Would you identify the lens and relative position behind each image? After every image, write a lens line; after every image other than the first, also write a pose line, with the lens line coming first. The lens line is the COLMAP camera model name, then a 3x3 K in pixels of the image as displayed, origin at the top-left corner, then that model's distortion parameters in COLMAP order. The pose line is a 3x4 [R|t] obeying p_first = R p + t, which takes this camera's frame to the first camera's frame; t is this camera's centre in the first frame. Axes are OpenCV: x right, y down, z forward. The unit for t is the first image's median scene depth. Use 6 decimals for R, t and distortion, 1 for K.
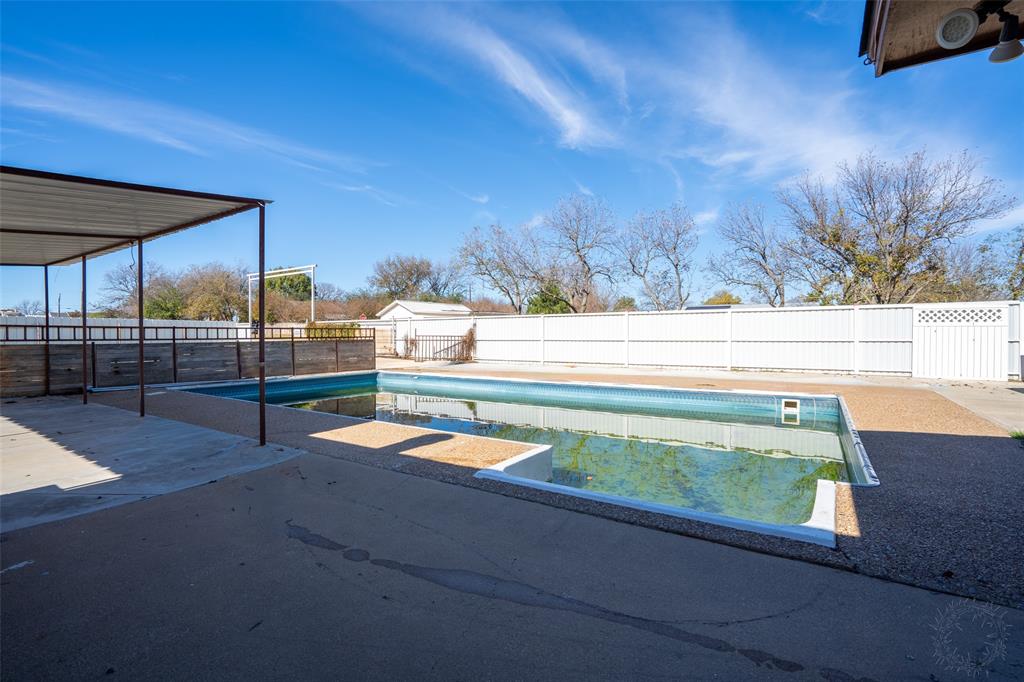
lens RADIAL K [[468.9, 0, 512.7], [0, 468.9, 341.8], [0, 0, 1]] dist [-0.008812, 0.001984]
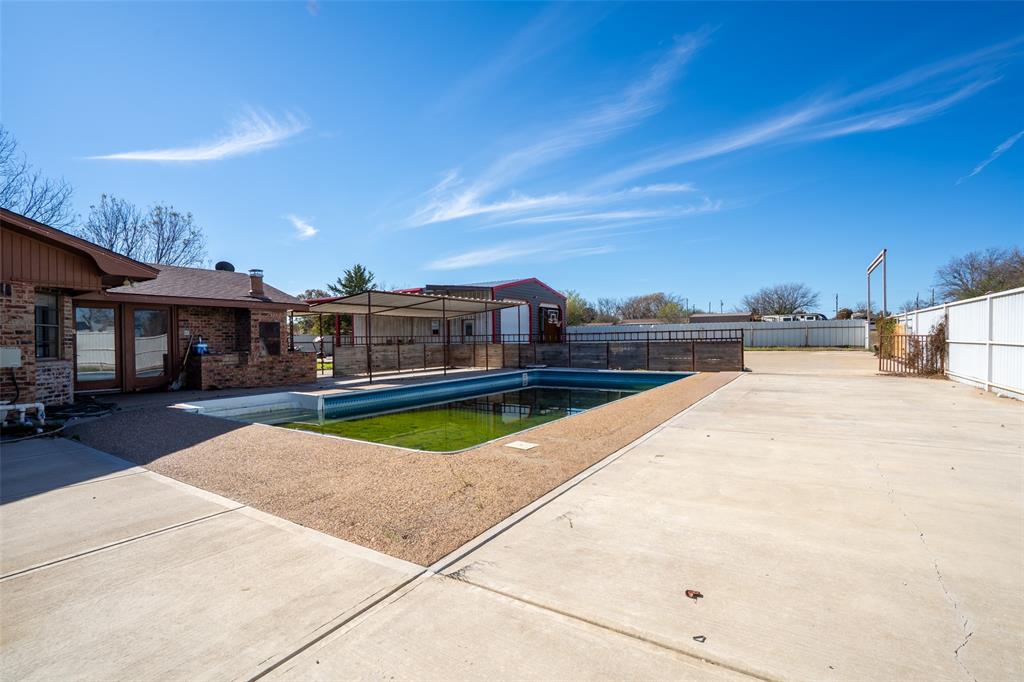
lens RADIAL K [[468.9, 0, 512.1], [0, 468.9, 340.2], [0, 0, 1]] dist [-0.008812, 0.001984]
pose [[0.012916, 0.003380, -0.999911, 0.656281], [-0.000528, 0.999994, 0.003373, -0.009491], [0.999916, 0.000485, 0.012918, 0.572965]]
